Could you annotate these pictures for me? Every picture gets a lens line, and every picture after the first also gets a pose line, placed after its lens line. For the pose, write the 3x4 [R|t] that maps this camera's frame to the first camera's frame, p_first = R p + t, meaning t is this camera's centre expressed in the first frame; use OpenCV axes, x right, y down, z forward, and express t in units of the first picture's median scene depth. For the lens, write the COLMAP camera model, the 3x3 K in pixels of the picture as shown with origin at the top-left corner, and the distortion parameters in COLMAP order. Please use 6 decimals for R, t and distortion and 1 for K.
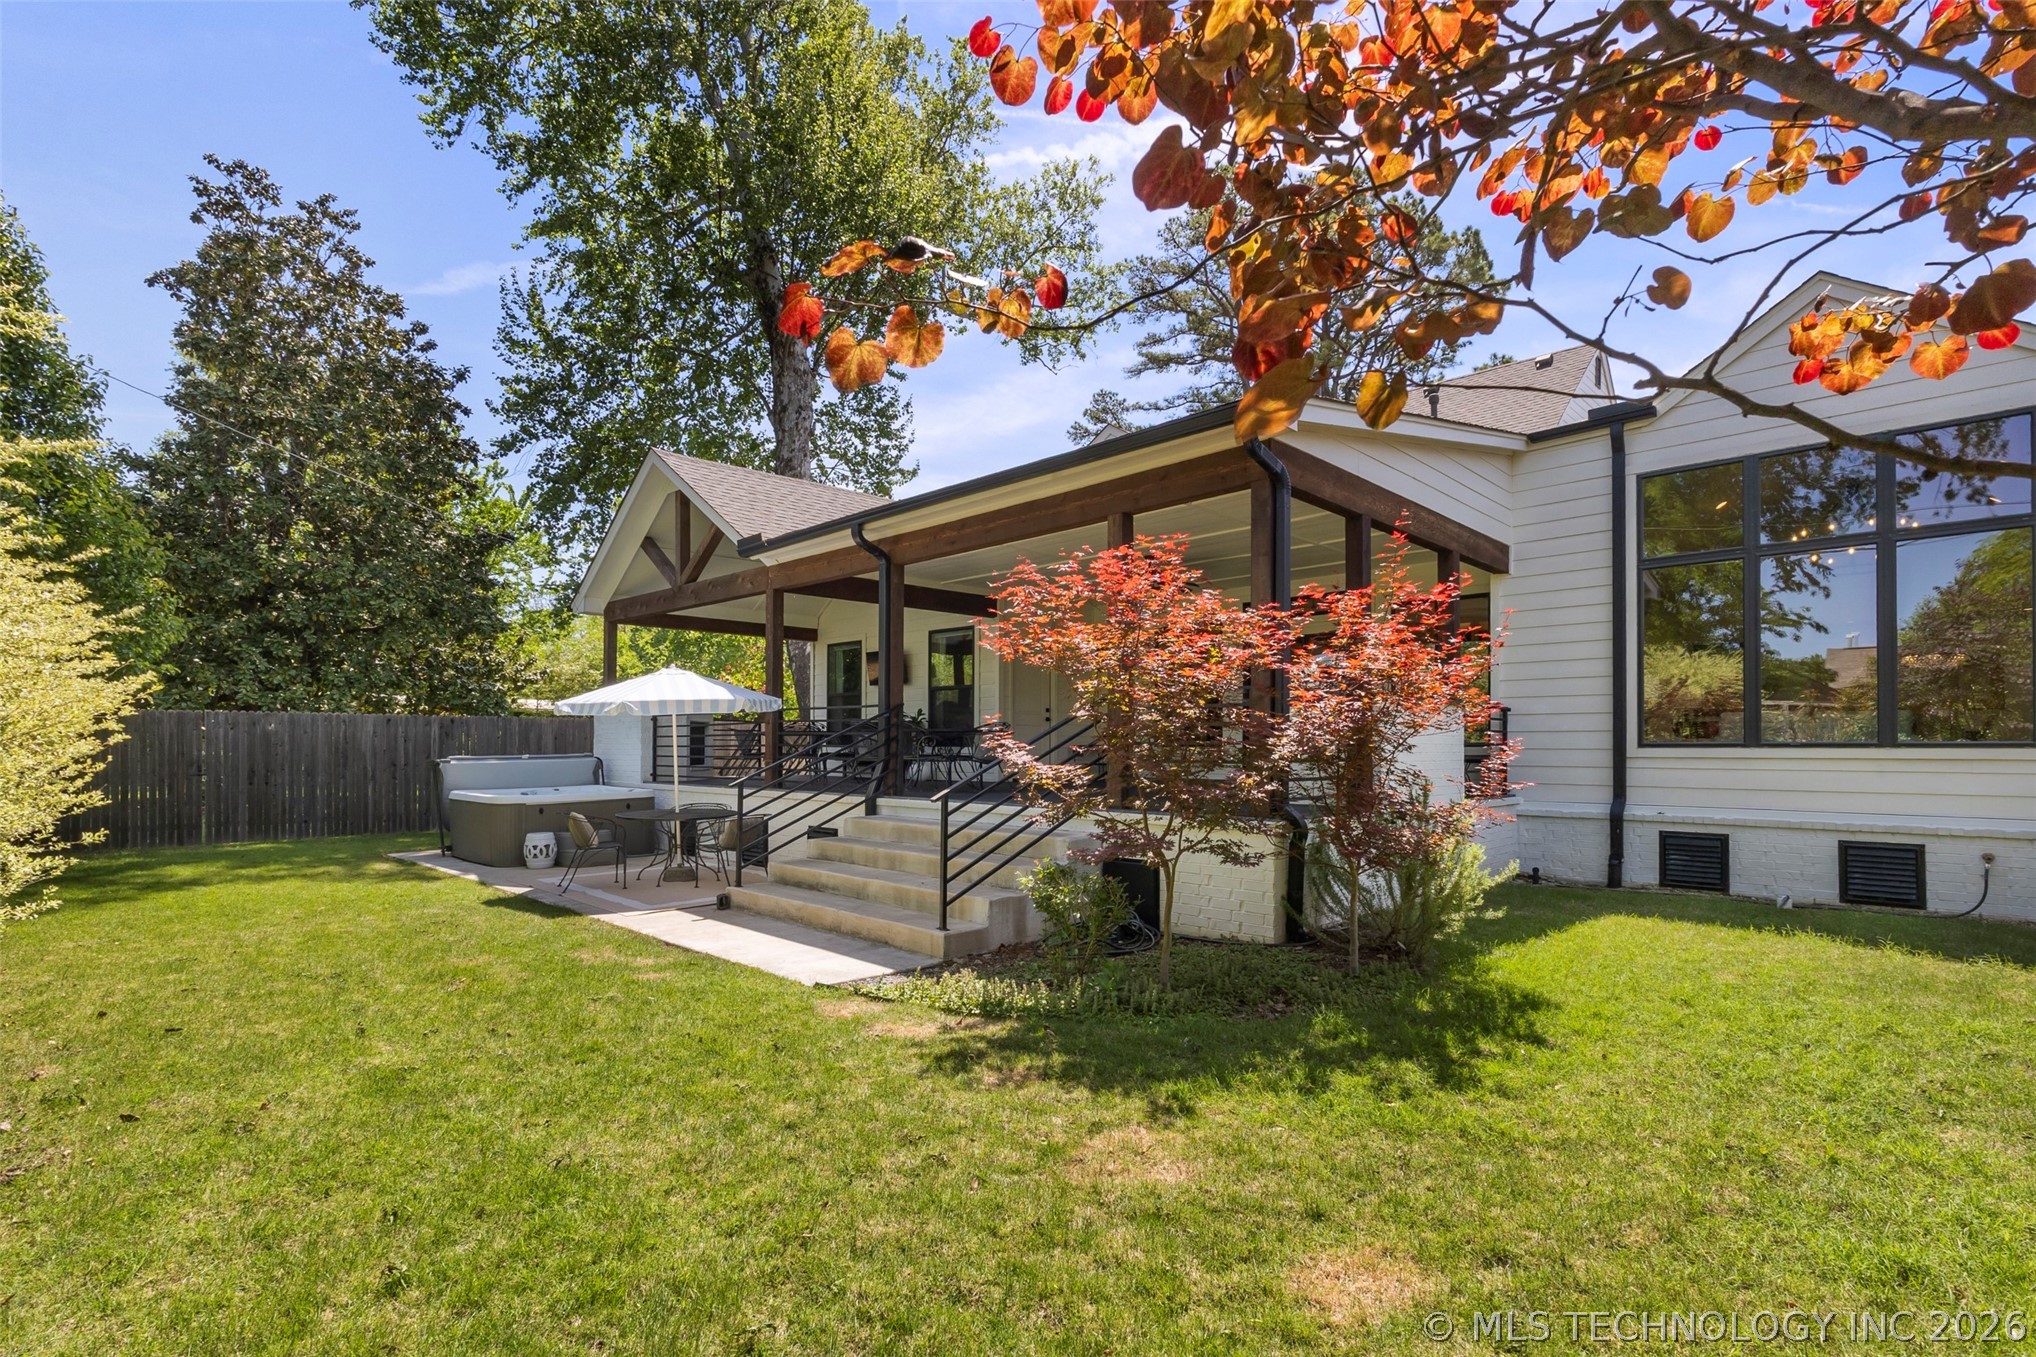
lens RADIAL K [[963.6, 0, 1018.8], [0, 963.6, 753.8], [0, 0, 1]] dist [0.000388, -0.000054]
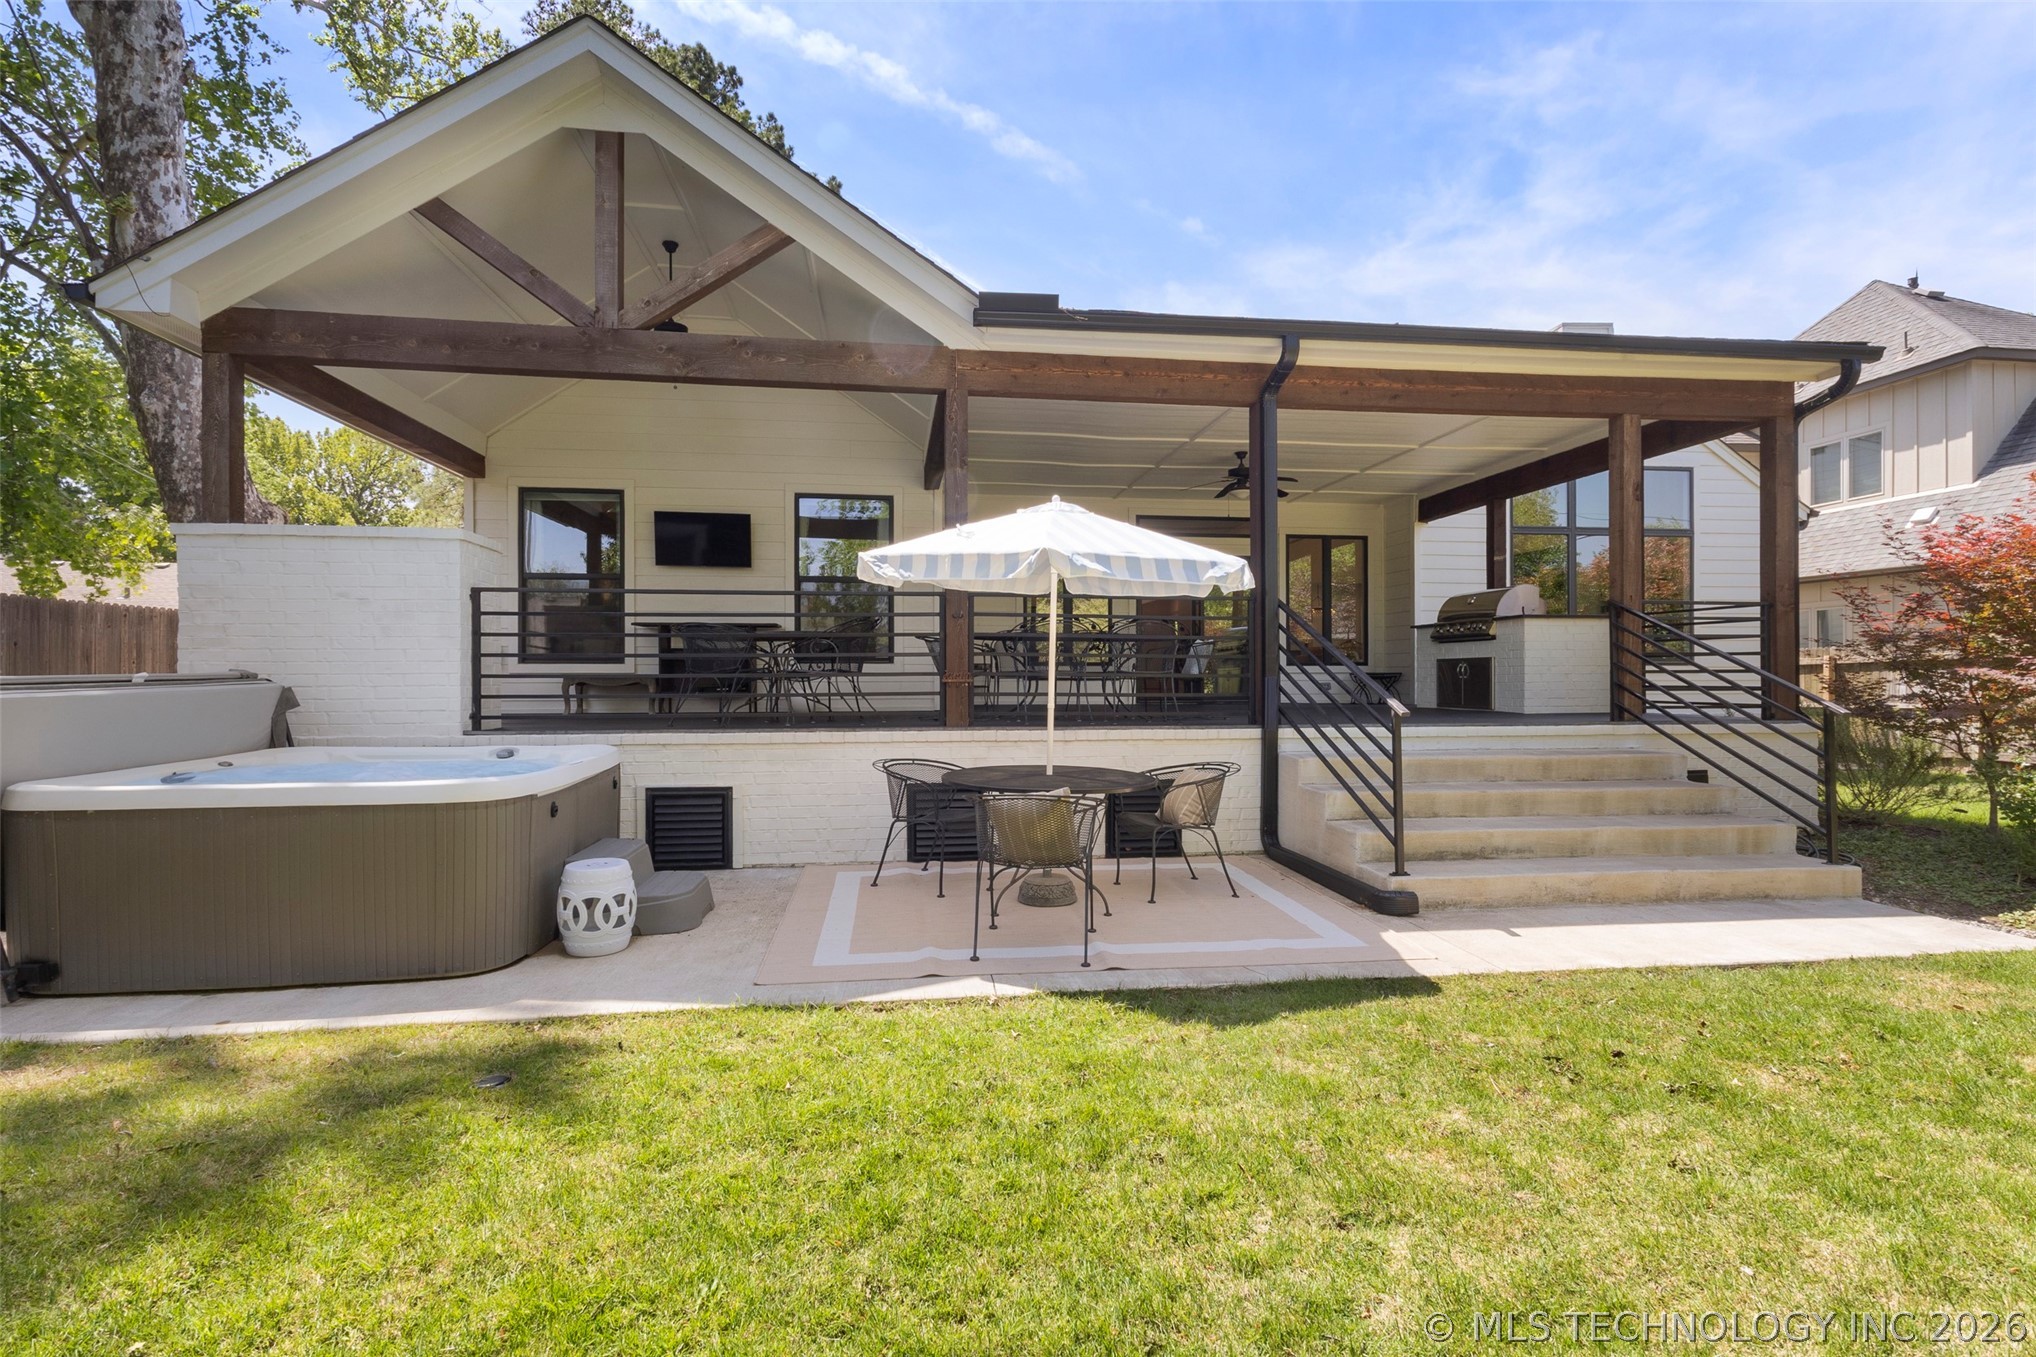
lens RADIAL K [[951.7, 0, 1018.0], [0, 951.7, 678.5], [0, 0, 1]] dist [0.002801, 0.001022]
pose [[0.616435, -0.006254, 0.787381, -0.579180], [0.009314, 0.999956, 0.000650, 0.005689], [-0.787351, 0.006934, 0.616466, 0.508560]]
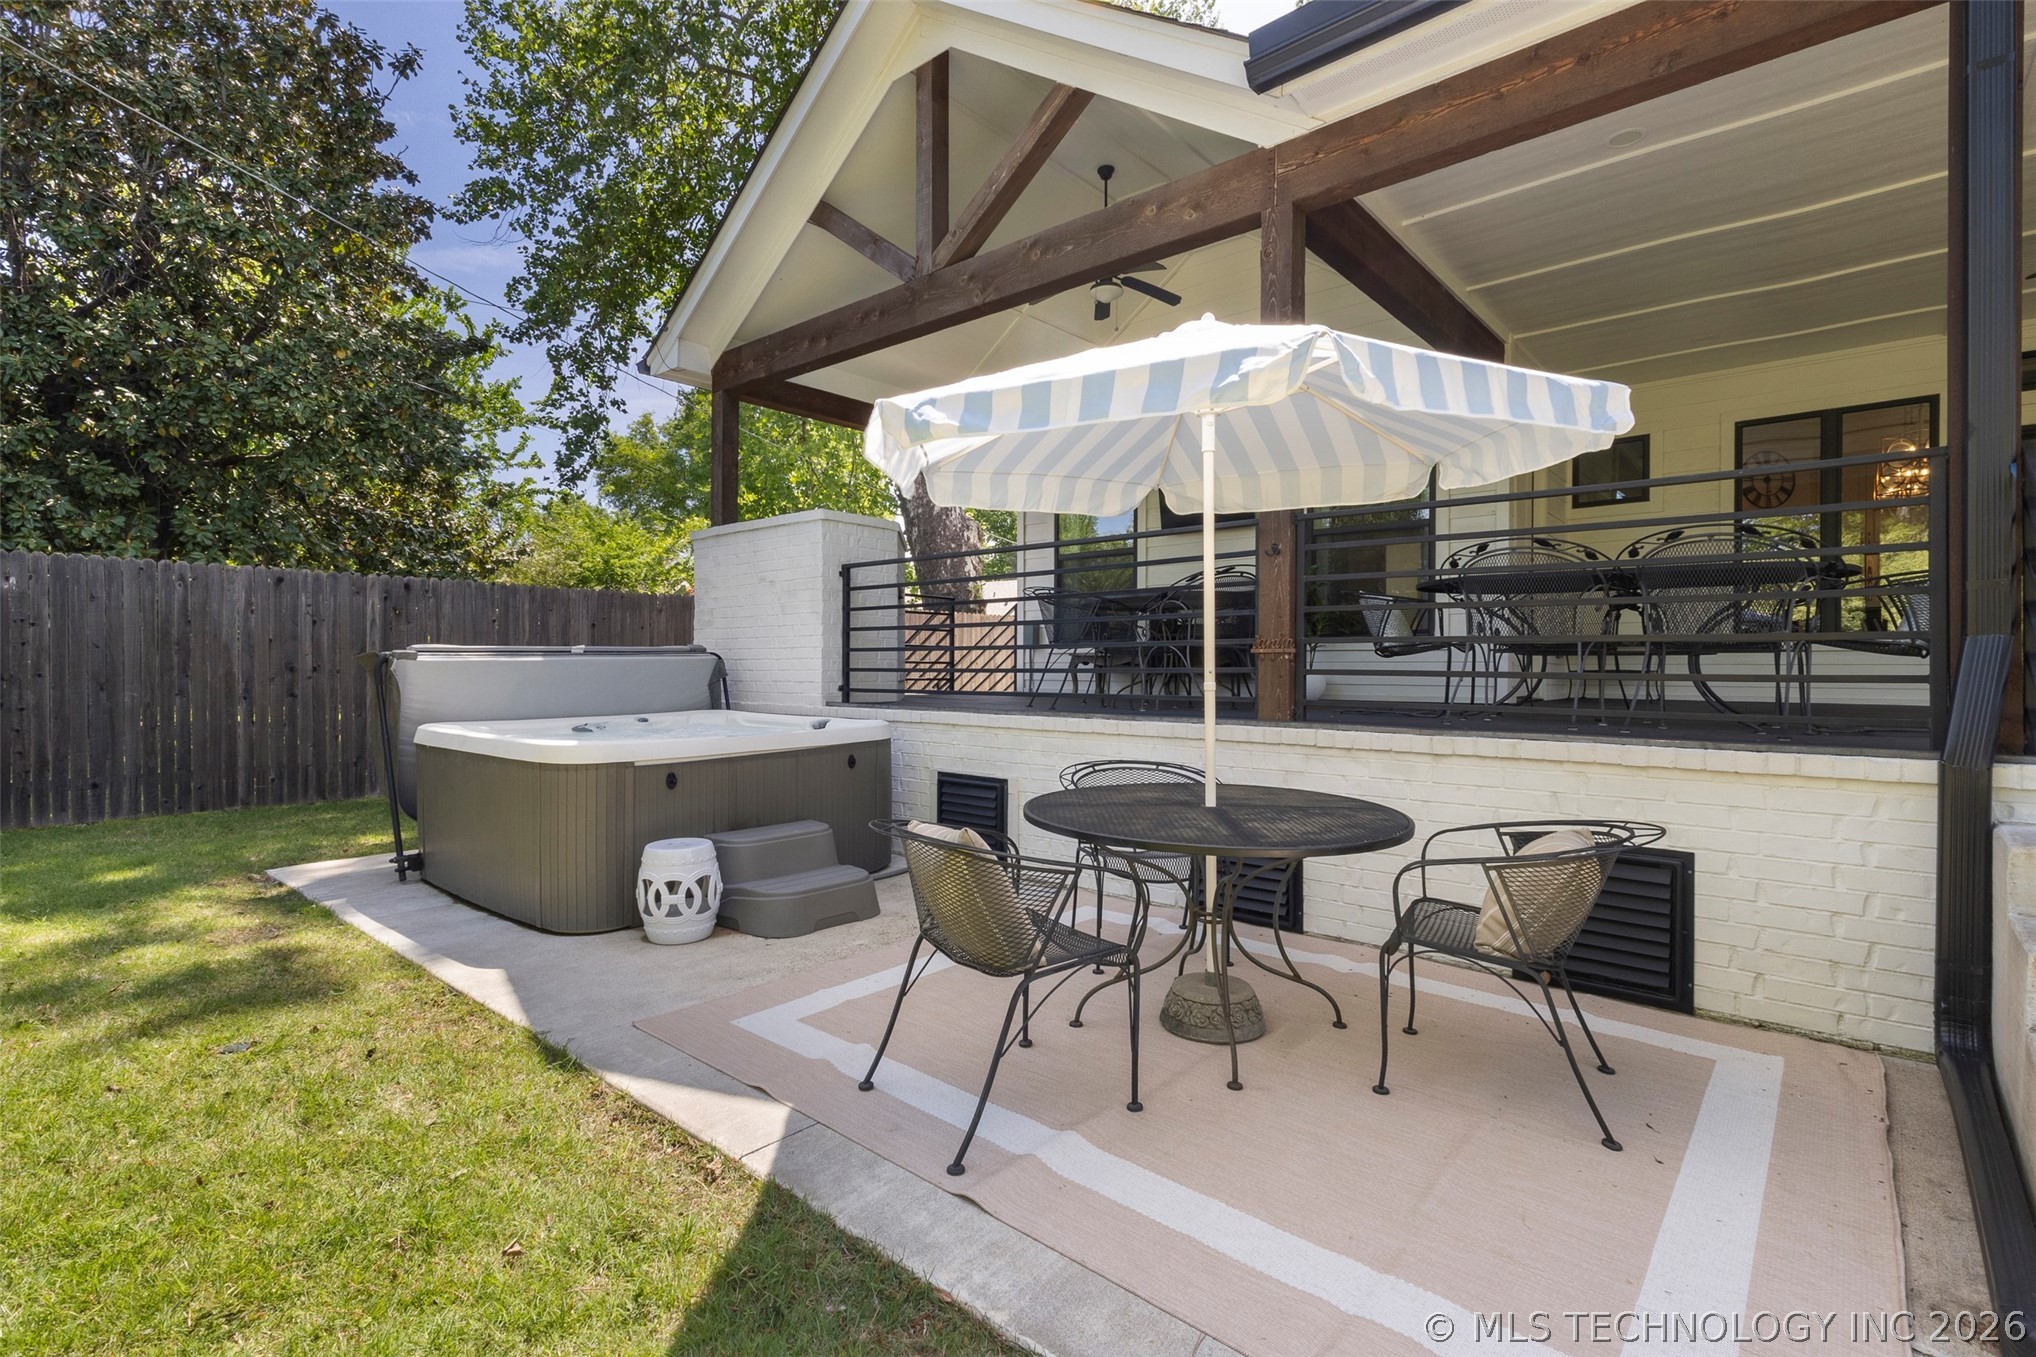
lens RADIAL K [[943.8, 0, 1010.4], [0, 943.8, 678.0], [0, 0, 1]] dist [0.002919, 0.001024]
pose [[0.998443, -0.001123, 0.055770, -0.321614], [0.000798, 0.999983, 0.005853, 0.013832], [-0.055776, -0.005799, 0.998426, 0.520765]]
